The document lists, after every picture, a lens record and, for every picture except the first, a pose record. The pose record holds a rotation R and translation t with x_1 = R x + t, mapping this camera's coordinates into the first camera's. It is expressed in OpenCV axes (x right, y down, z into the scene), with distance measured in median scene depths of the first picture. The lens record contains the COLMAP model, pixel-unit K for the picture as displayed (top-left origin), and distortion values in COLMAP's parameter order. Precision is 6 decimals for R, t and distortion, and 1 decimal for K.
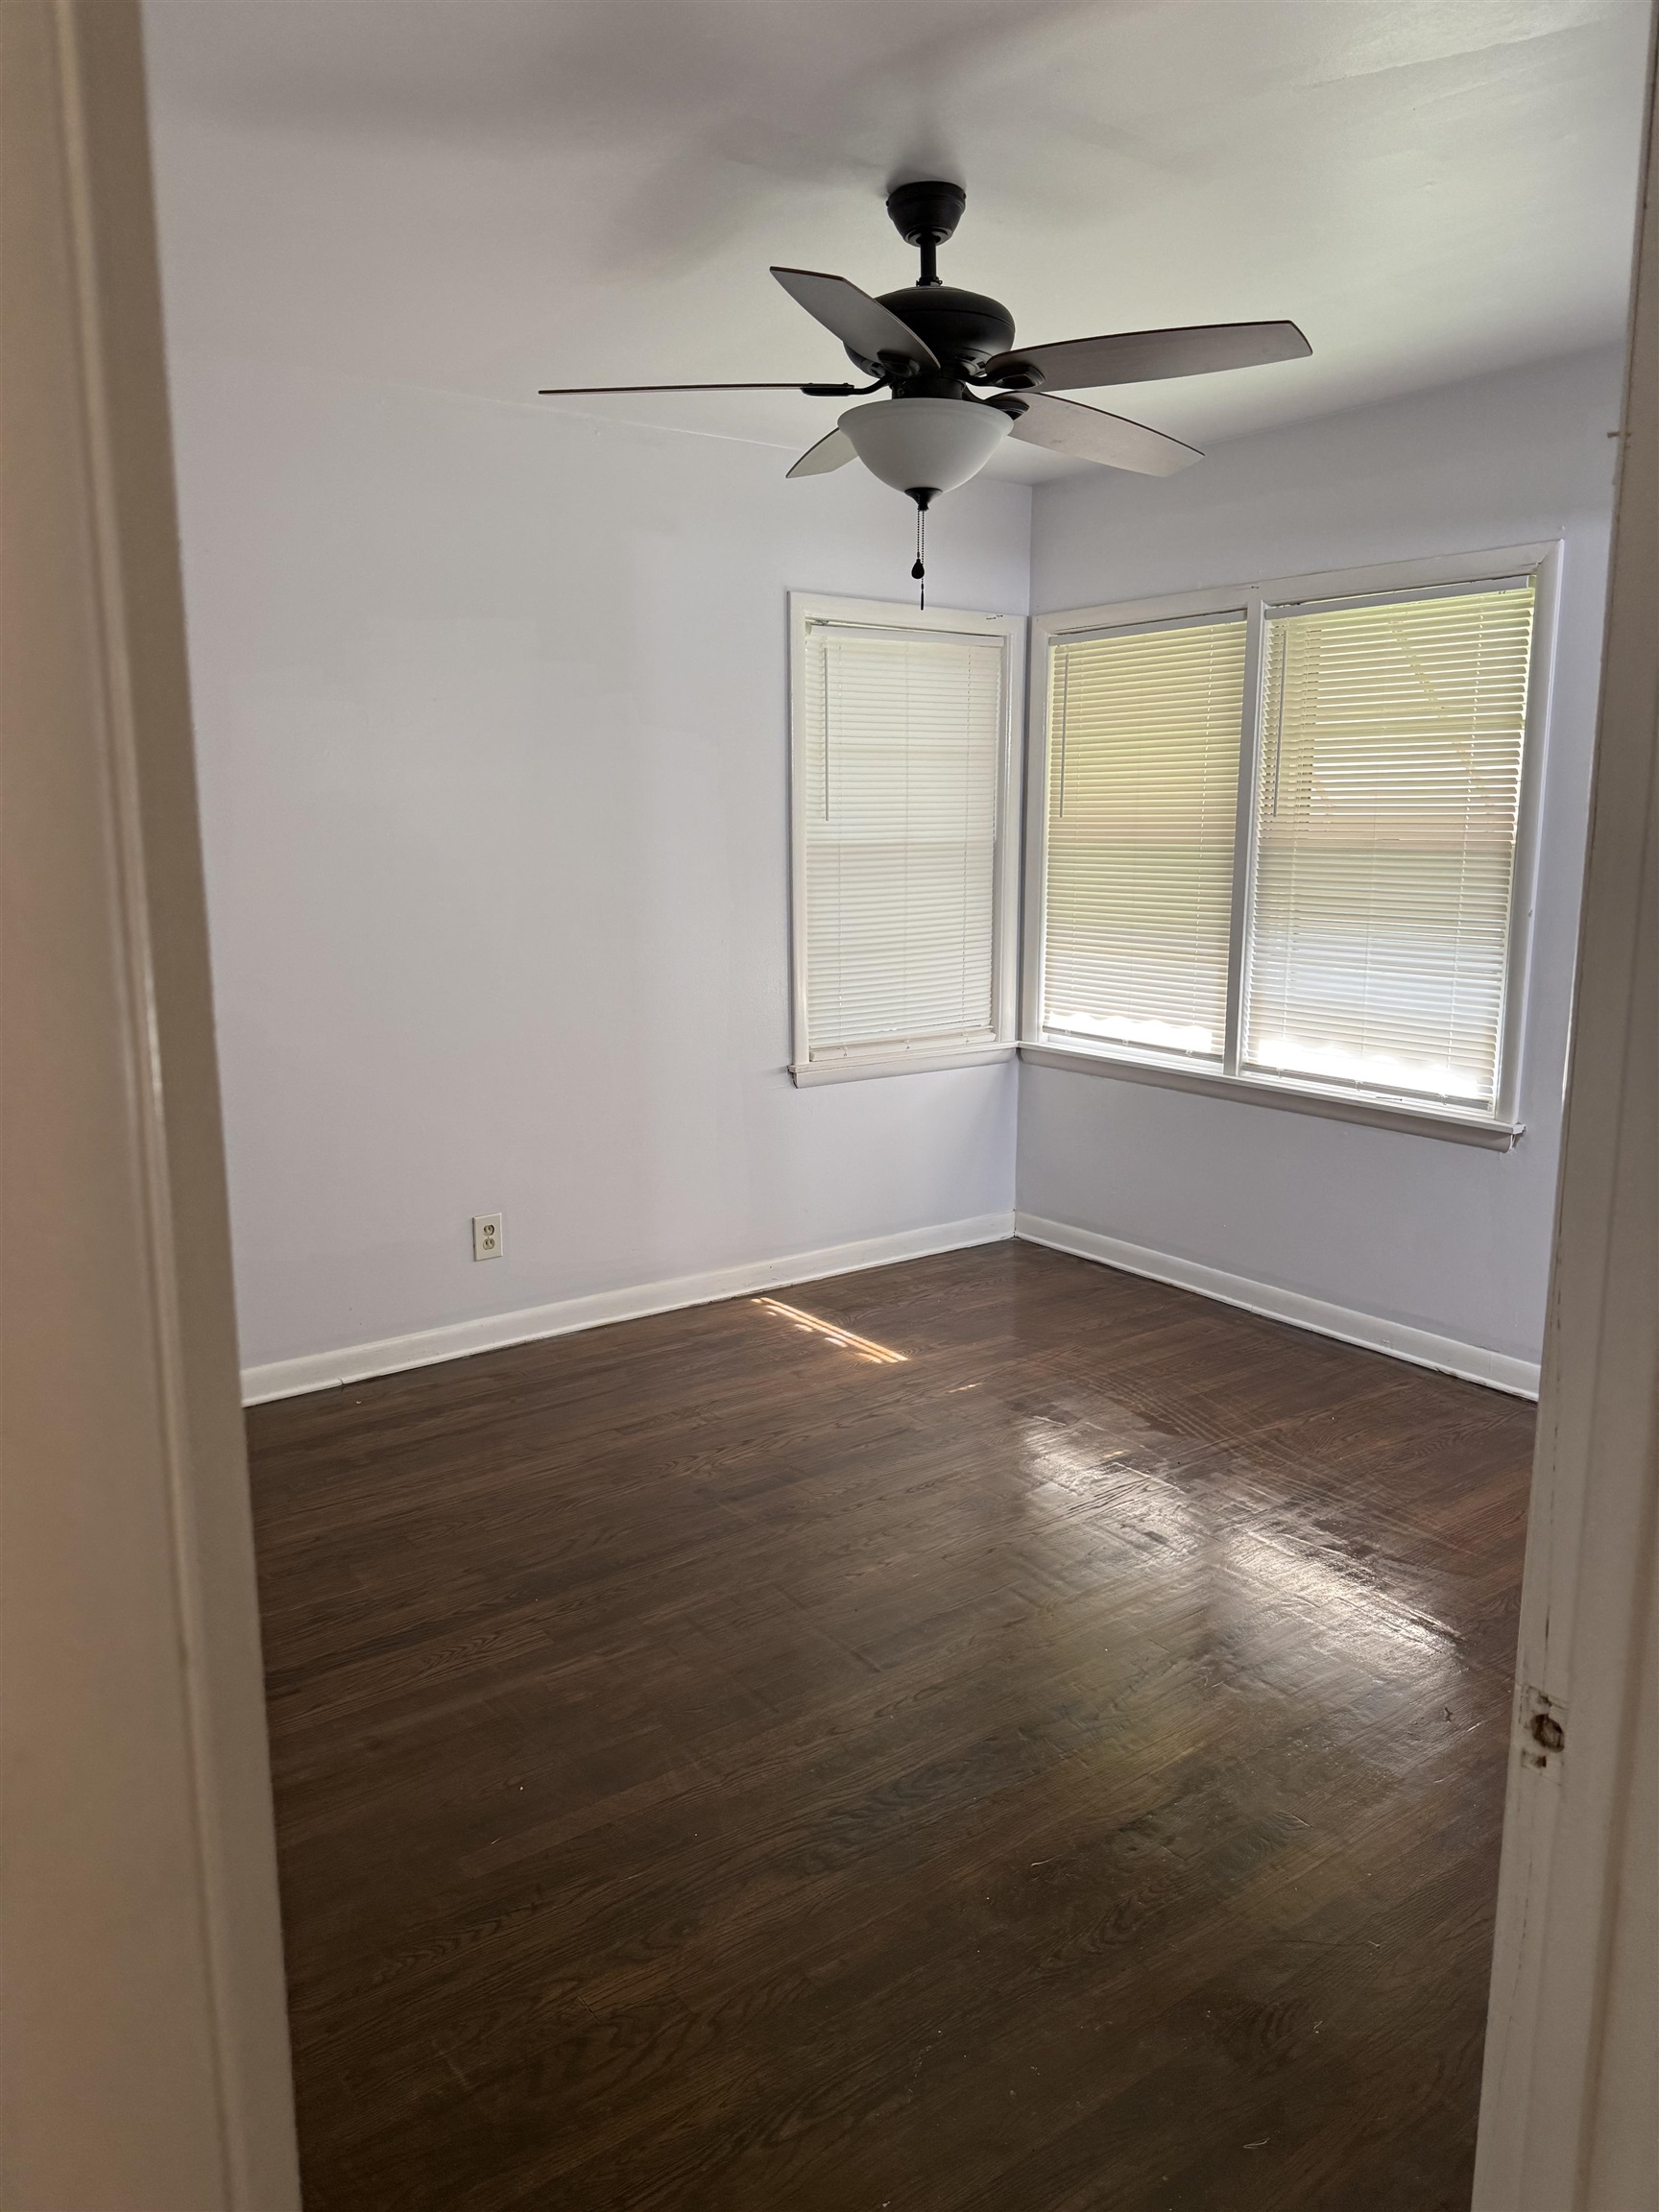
lens RADIAL K [[1566.1, 0, 824.7], [0, 1566.1, 1108.8], [0, 0, 1]] dist [0.114569, -0.150521]
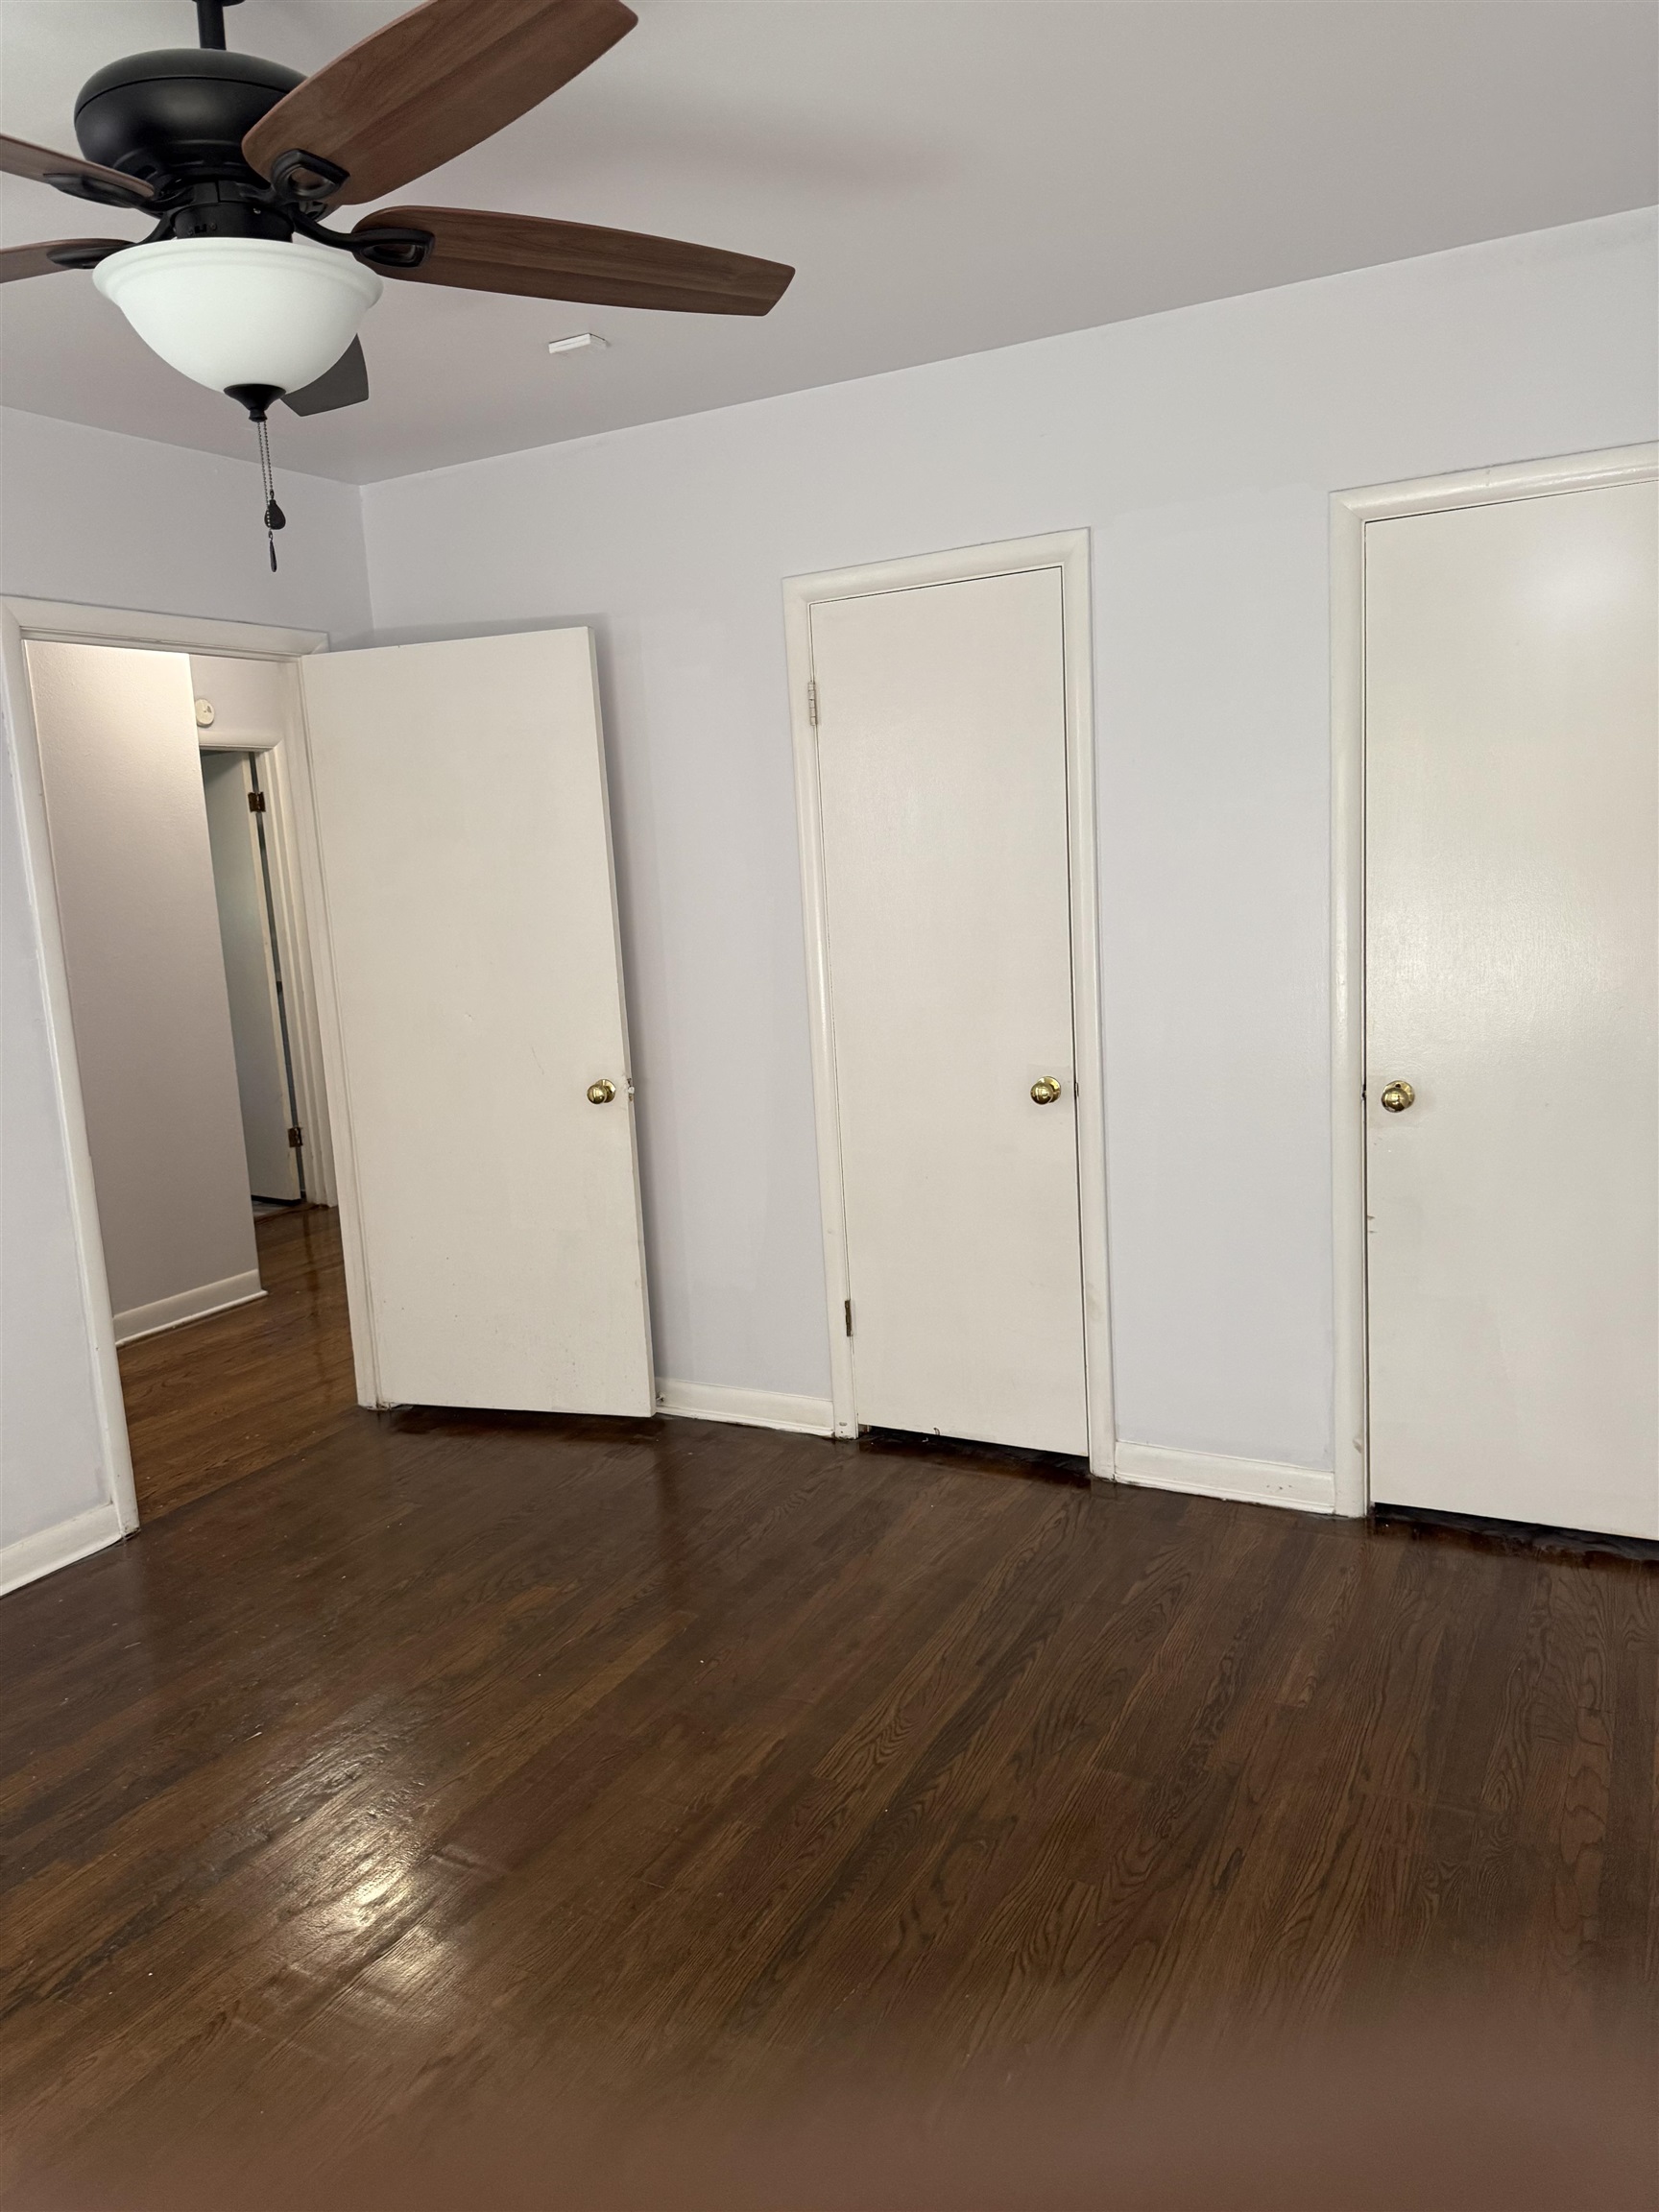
lens RADIAL K [[1580.4, 0, 822.4], [0, 1580.4, 1113.4], [0, 0, 1]] dist [-0.005646, -0.001763]
pose [[-0.898577, 0.127179, -0.419983, 0.179108], [-0.023938, 0.941449, 0.336305, -0.371481], [0.438163, 0.312250, -0.842919, 1.925406]]
